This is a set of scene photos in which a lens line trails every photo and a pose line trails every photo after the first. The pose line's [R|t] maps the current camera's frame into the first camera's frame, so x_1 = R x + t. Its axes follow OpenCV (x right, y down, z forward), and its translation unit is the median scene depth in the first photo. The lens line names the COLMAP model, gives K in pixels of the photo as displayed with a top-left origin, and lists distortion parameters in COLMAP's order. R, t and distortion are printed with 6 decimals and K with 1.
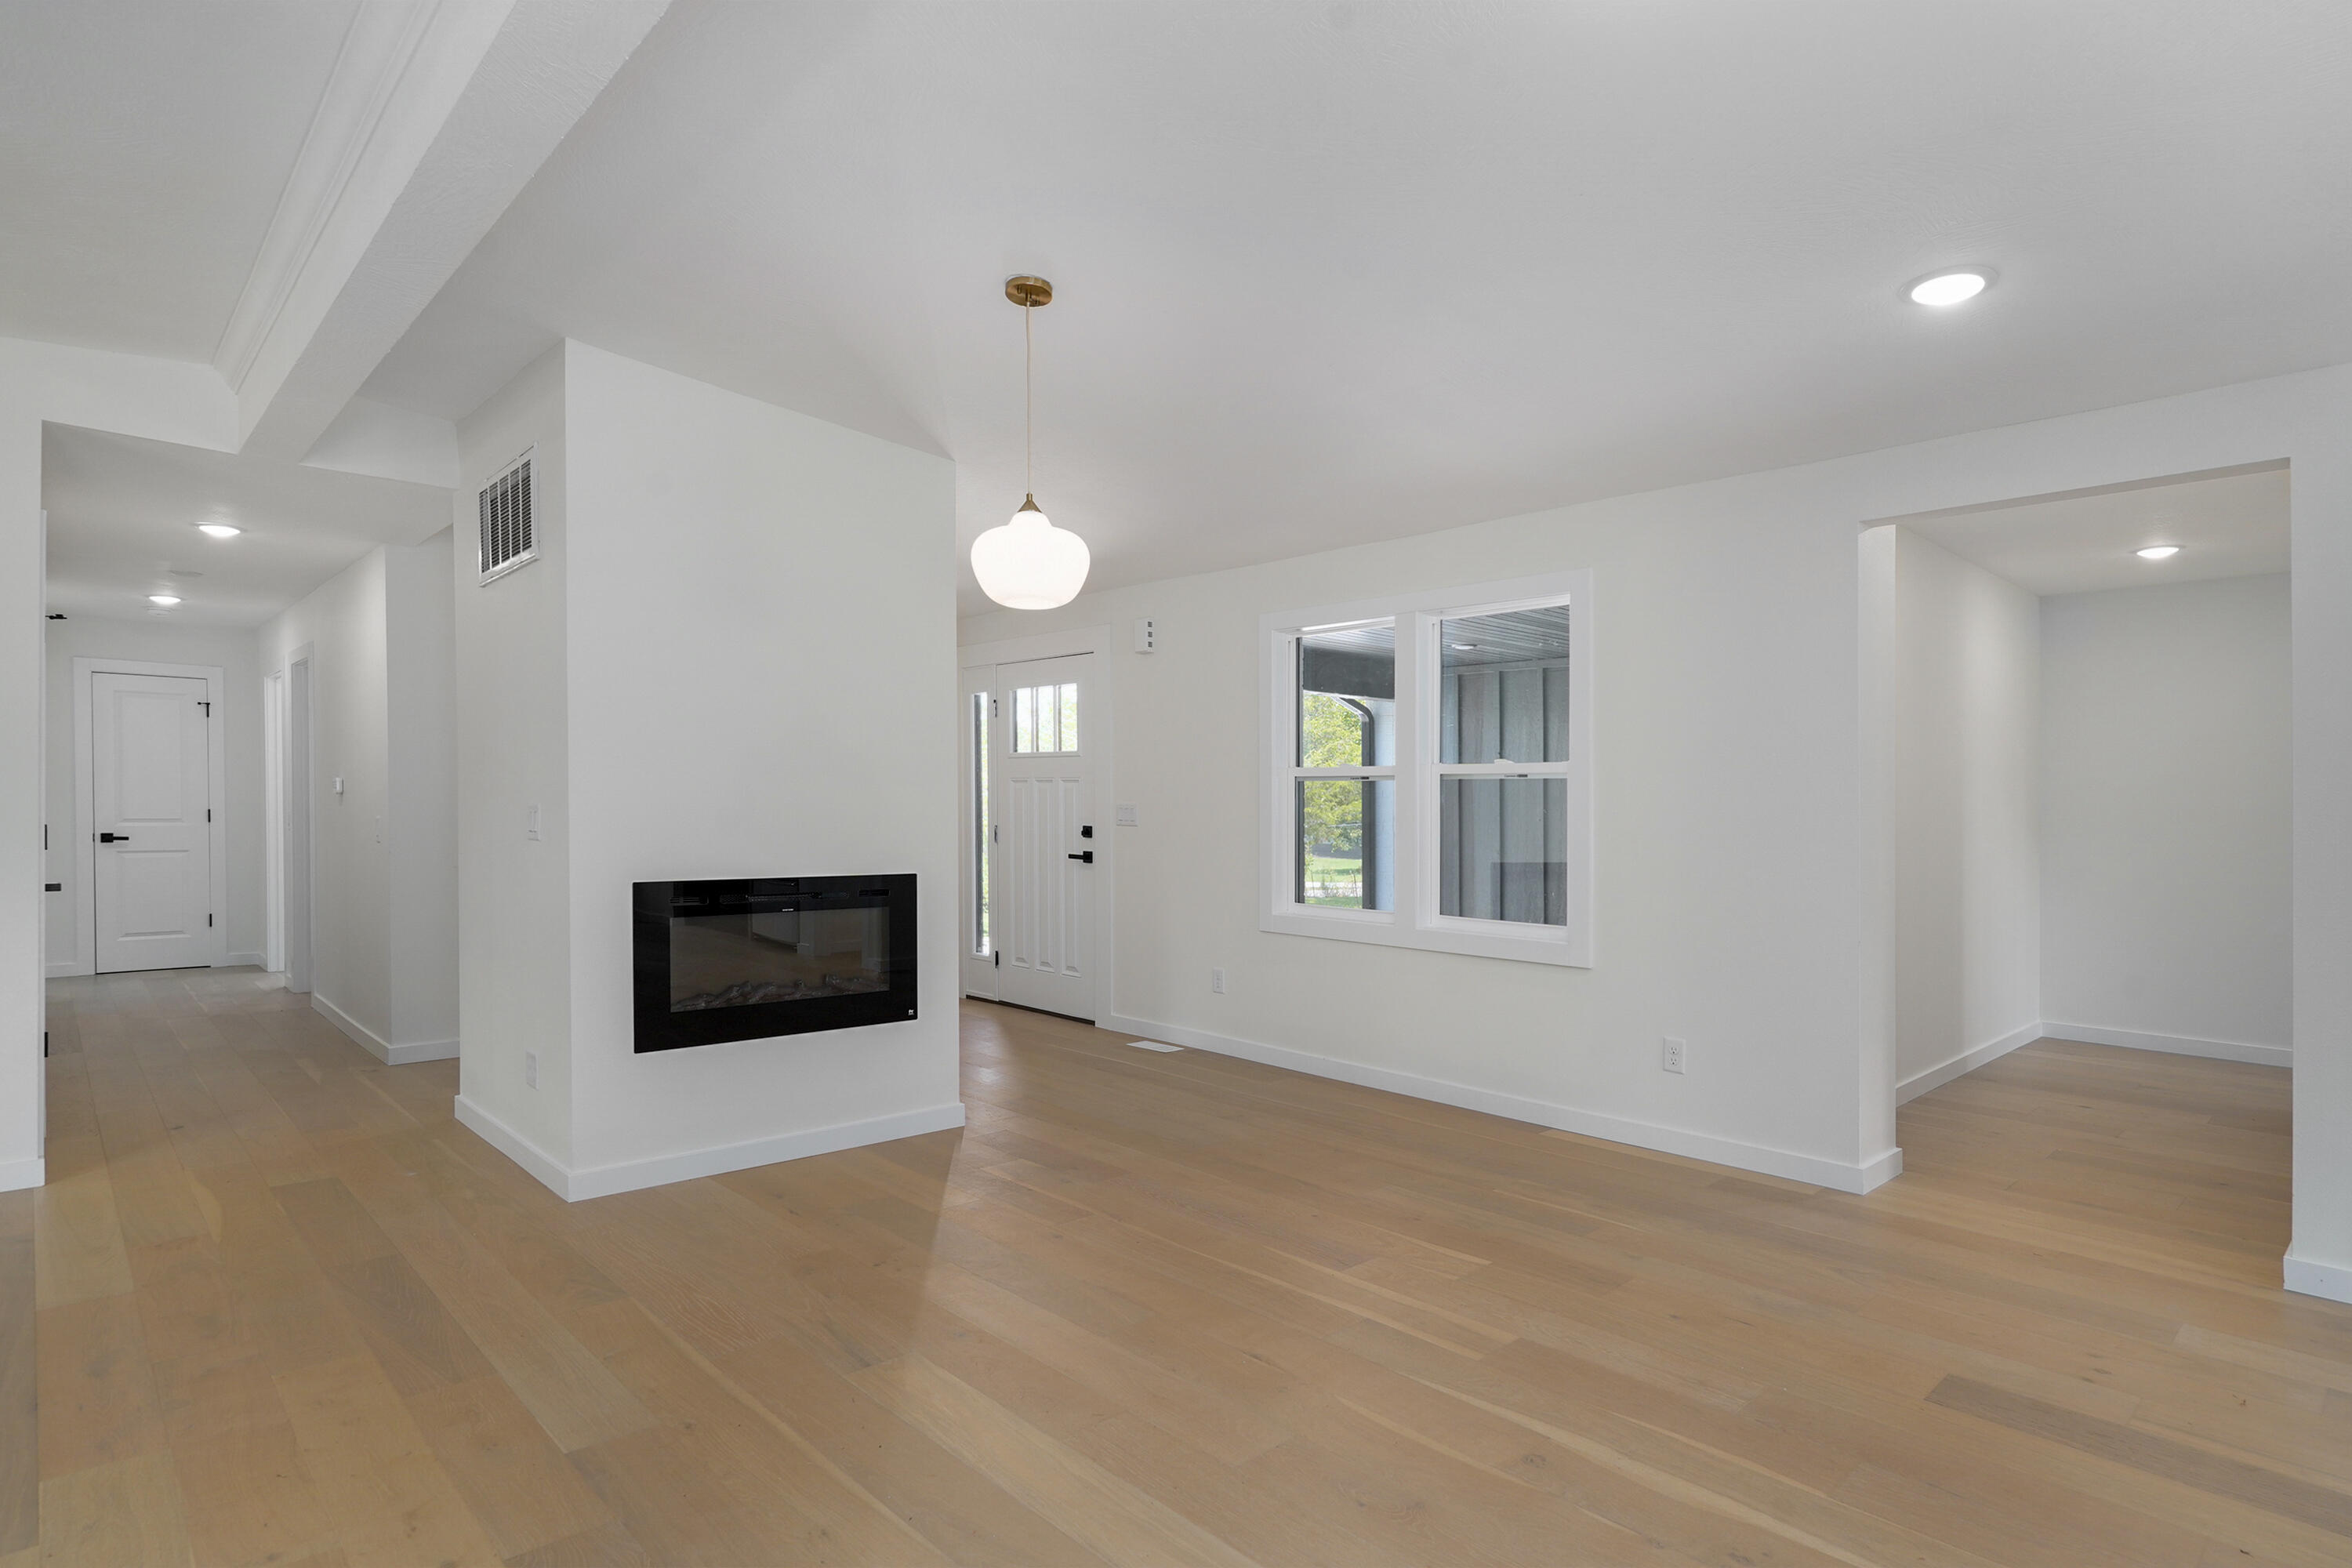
lens RADIAL K [[1207.0, 0, 1158.7], [0, 1207.0, 807.1], [0, 0, 1]] dist [-0.007240, 0.002577]
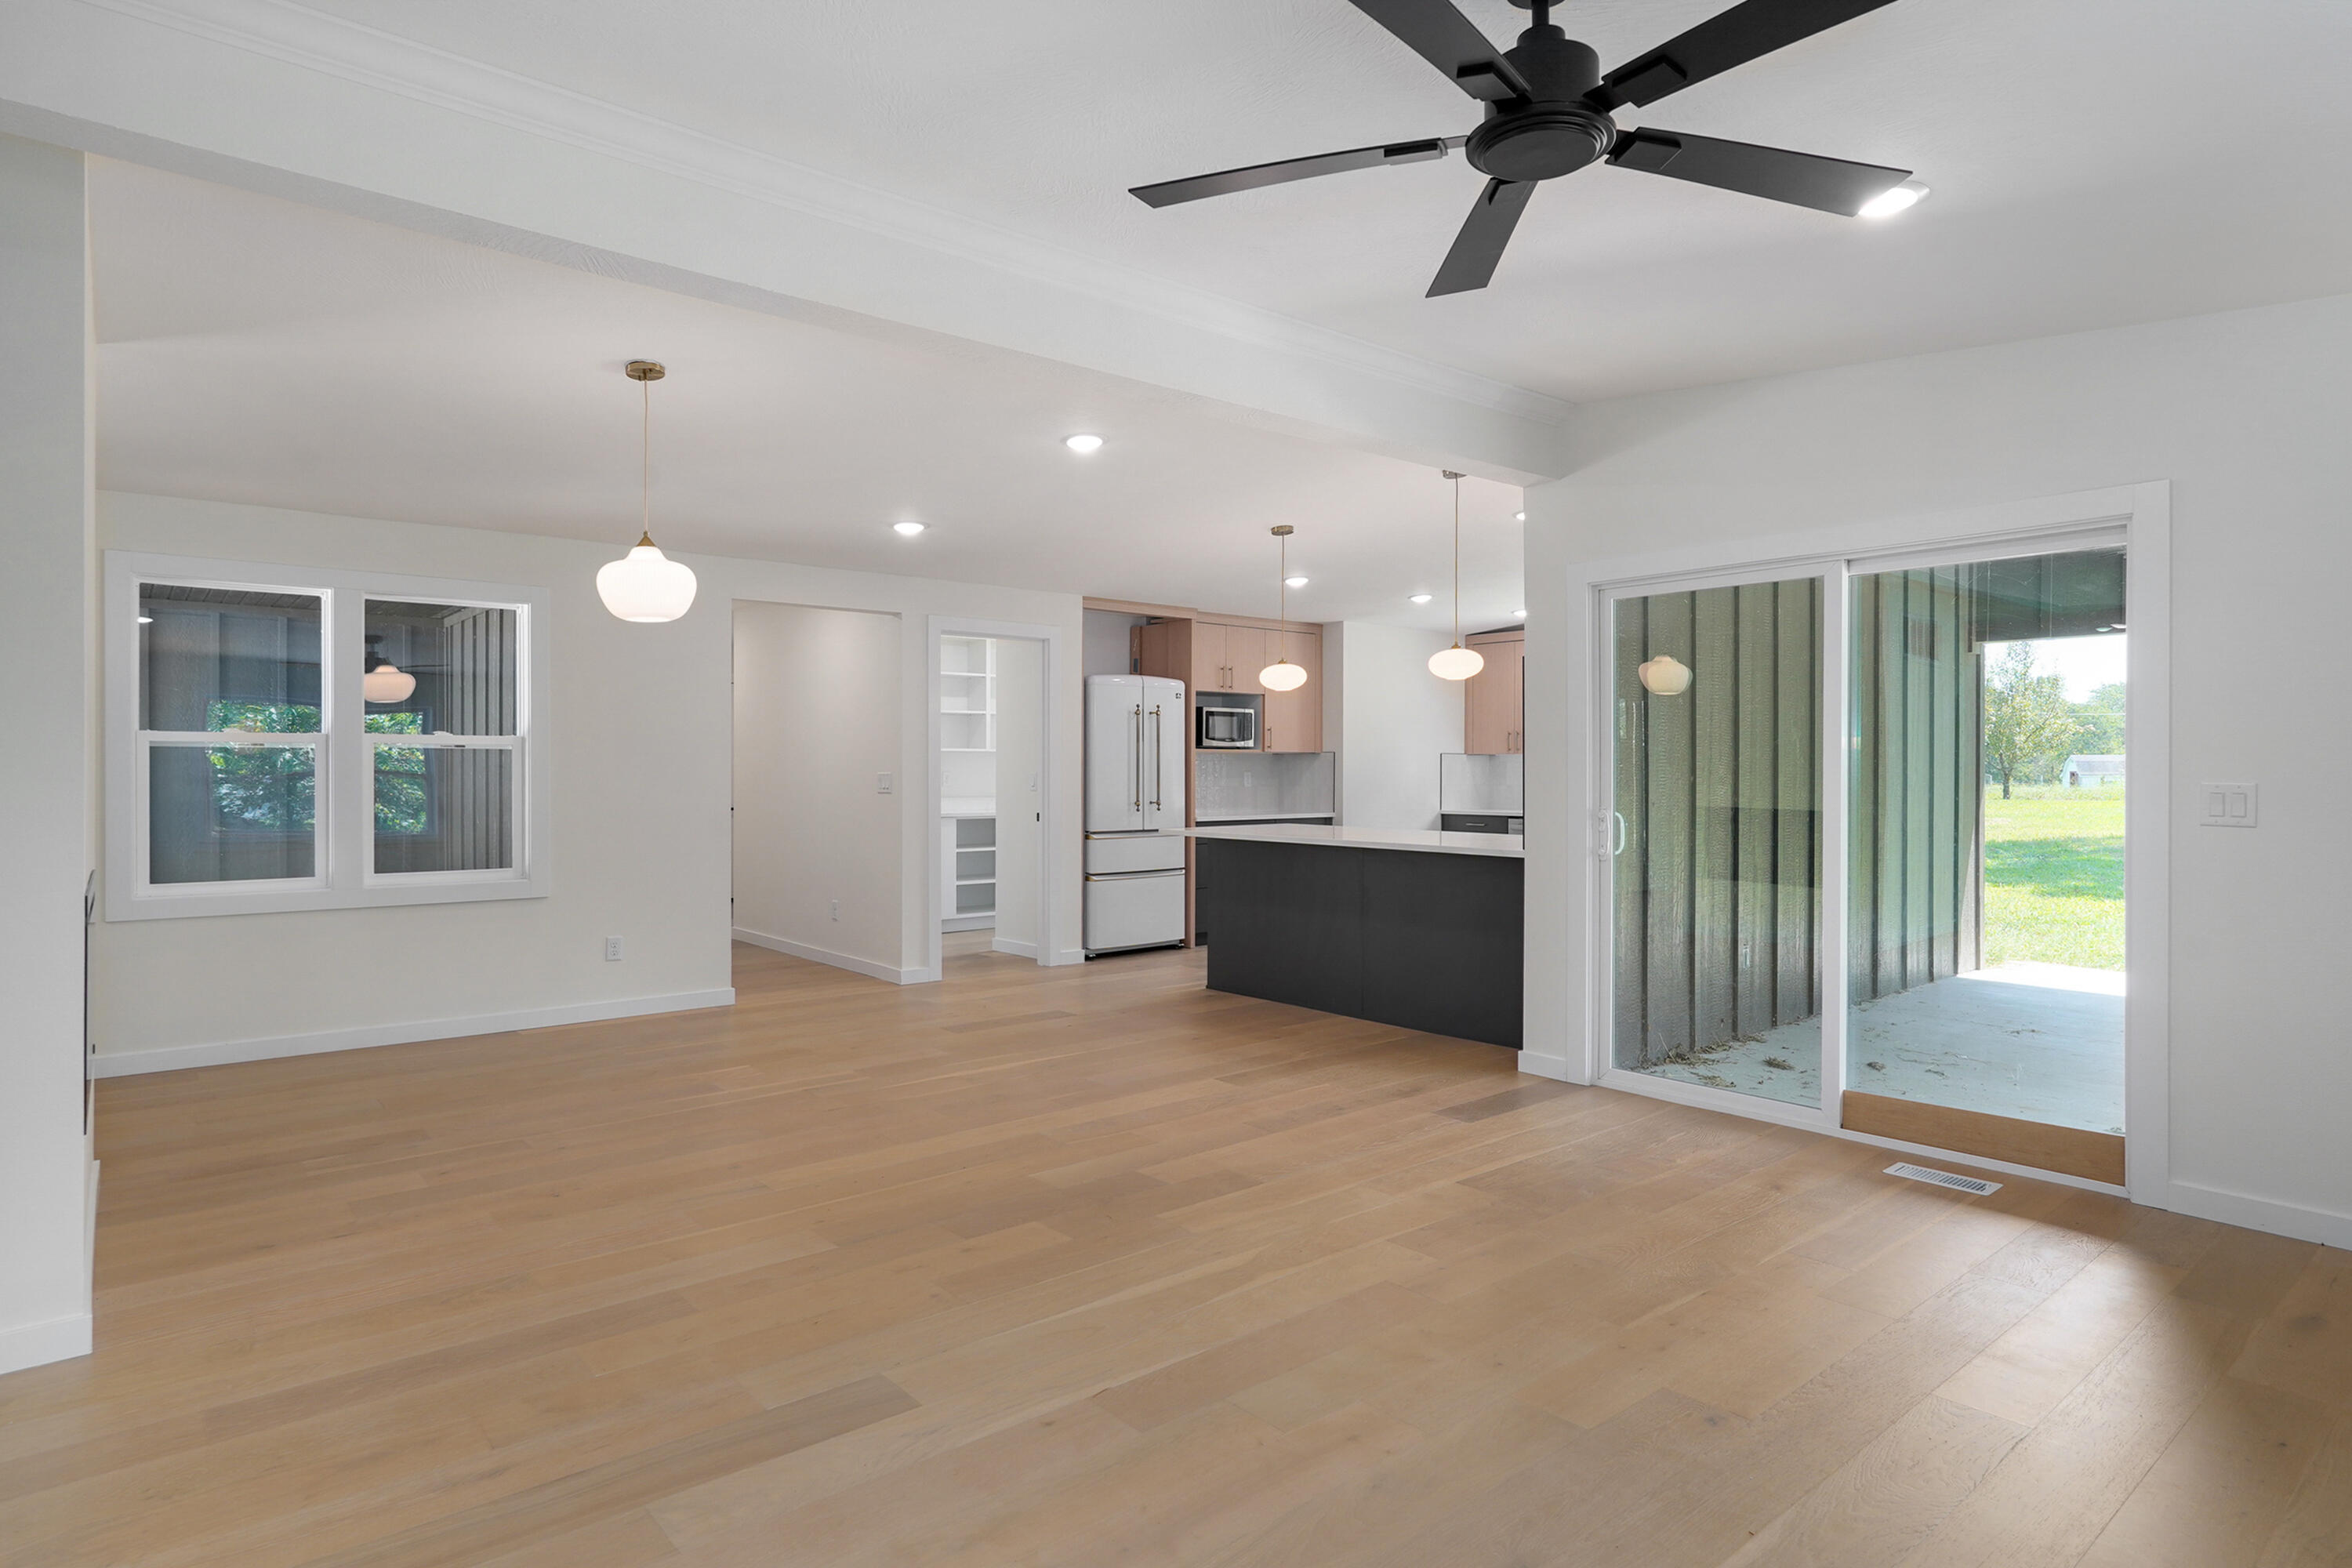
lens RADIAL K [[1296.7, 0, 1179.8], [0, 1296.7, 791.4], [0, 0, 1]] dist [0.000836, -0.000169]
pose [[0.030169, -0.028692, 0.999133, -1.007422], [0.000692, 0.999588, 0.028684, -0.019311], [-0.999545, -0.000174, 0.030176, 0.279902]]
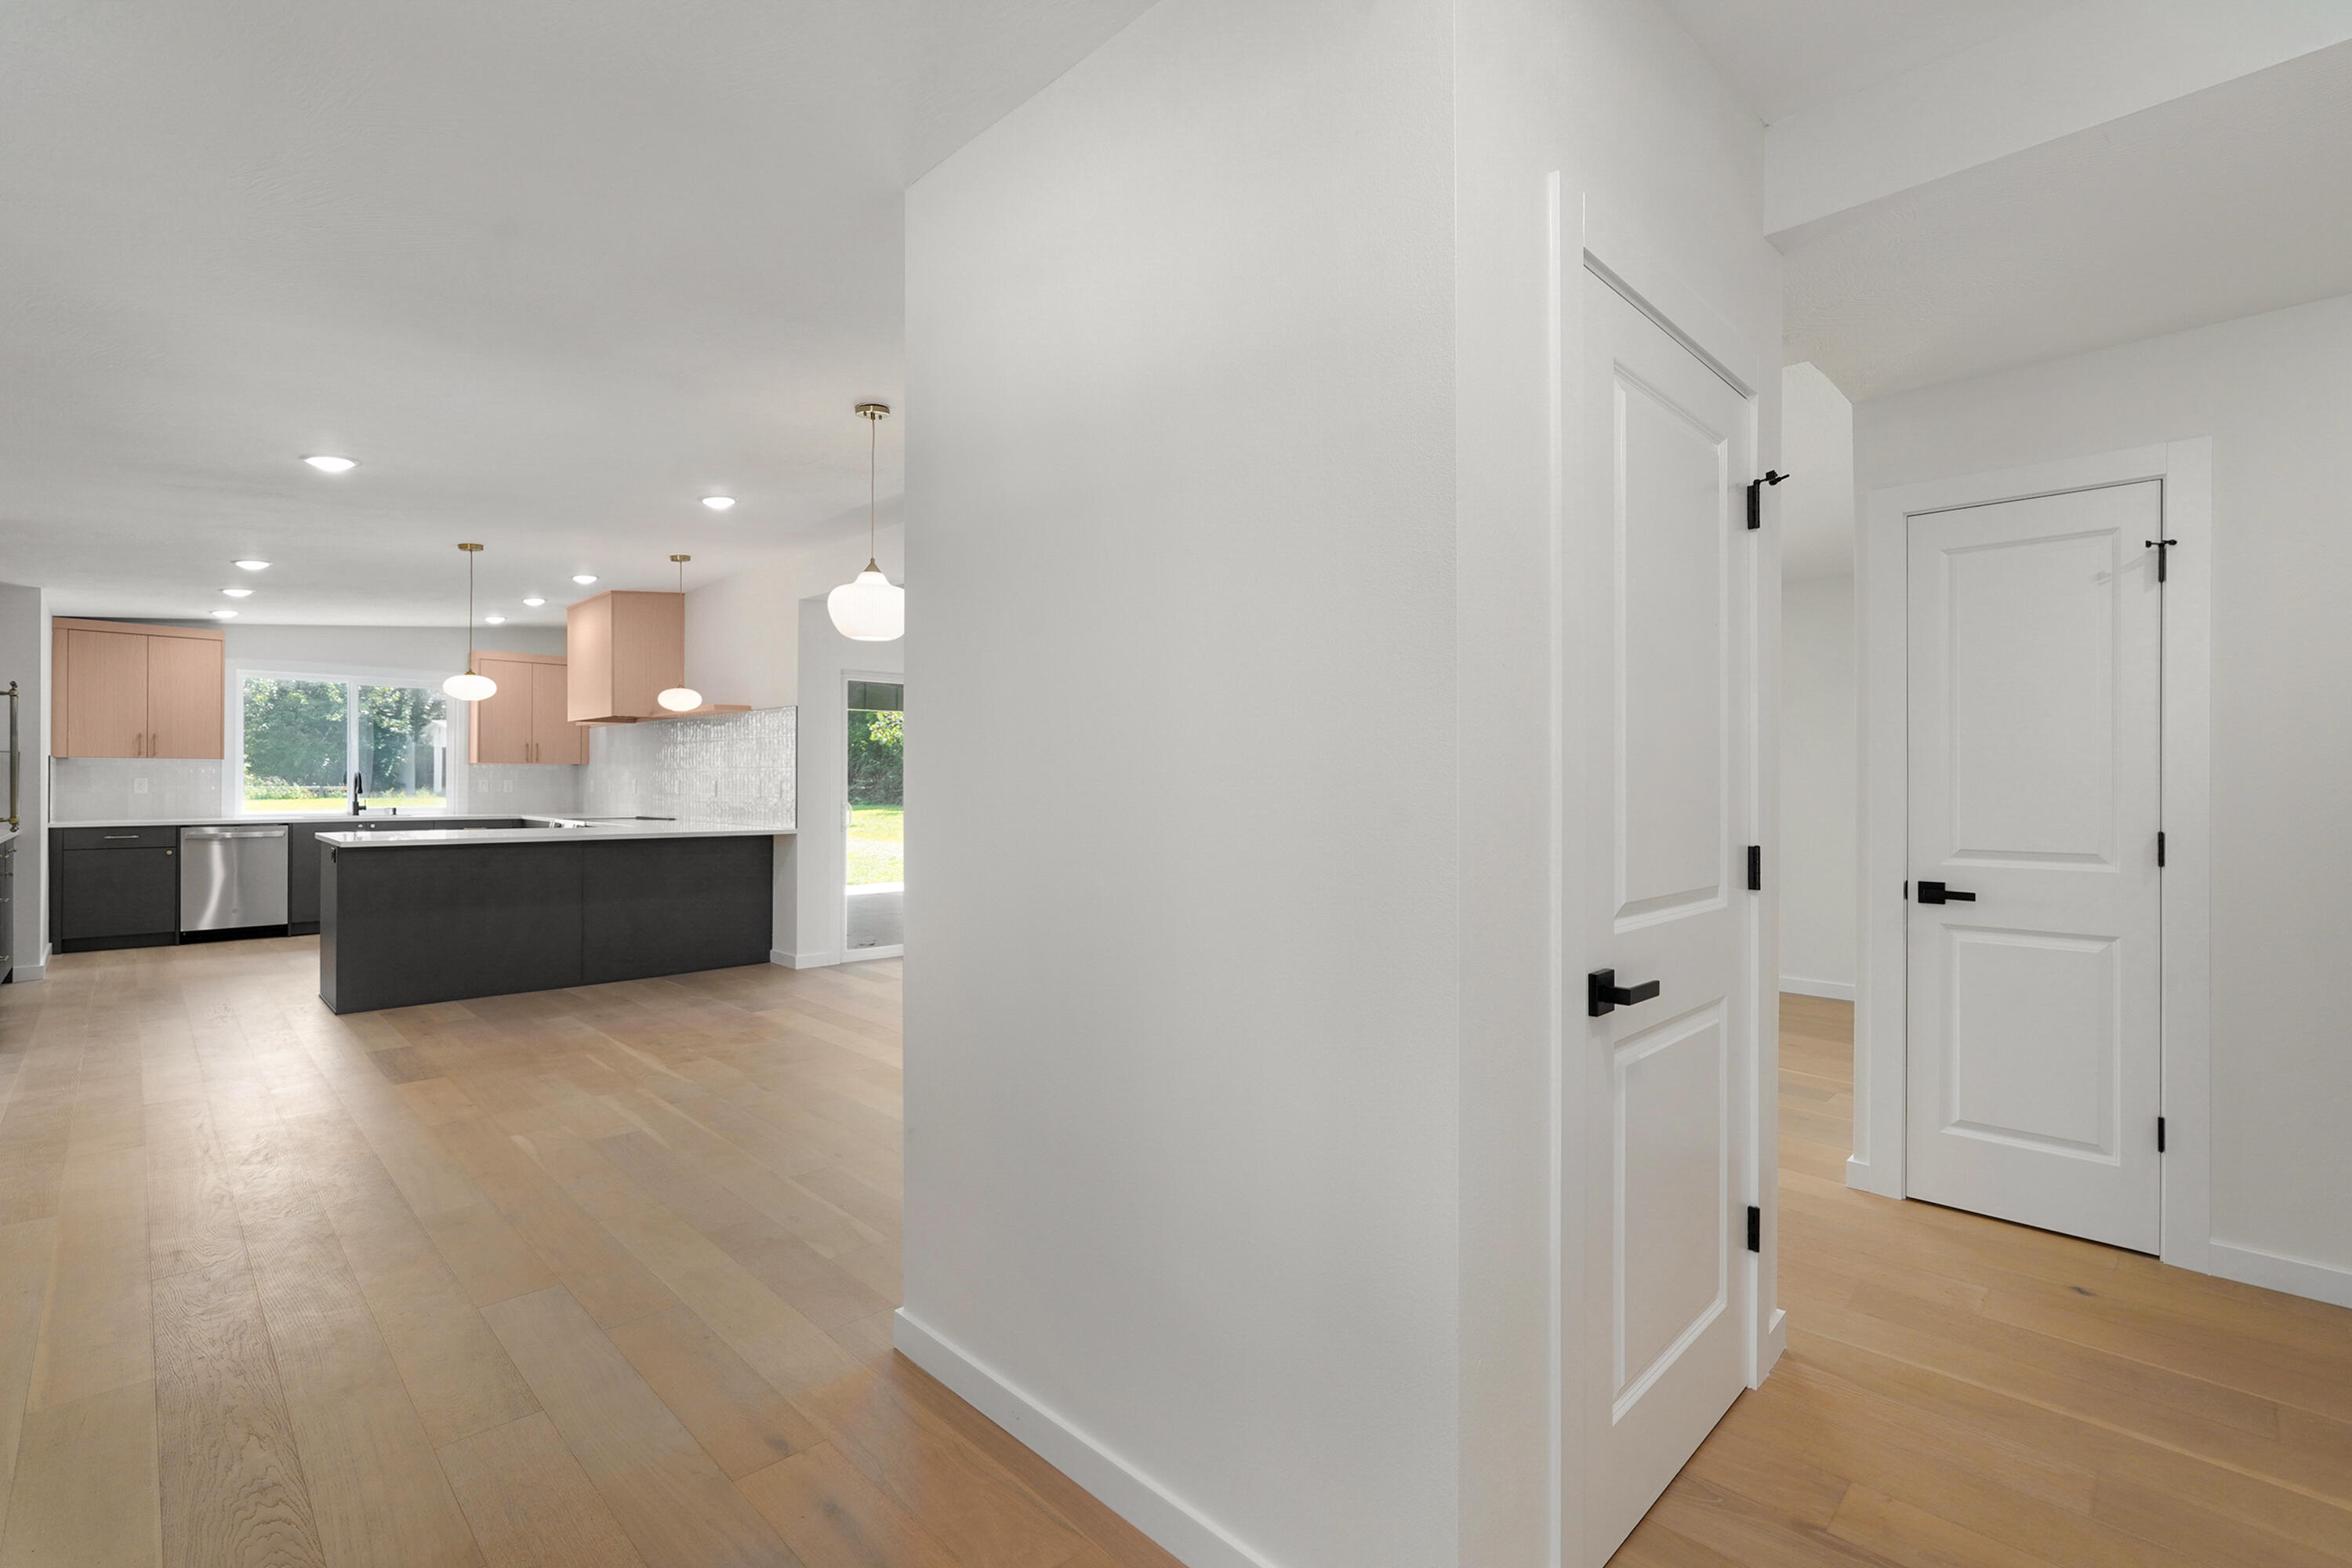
lens RADIAL K [[1113.2, 0, 1189.7], [0, 1113.2, 778.2], [0, 0, 1]] dist [0.002524, -0.000274]
pose [[-0.998815, -0.017551, -0.045389, -0.283386], [-0.017449, 0.999844, -0.002645, -0.010250], [0.045428, -0.001850, -0.998966, 1.639094]]
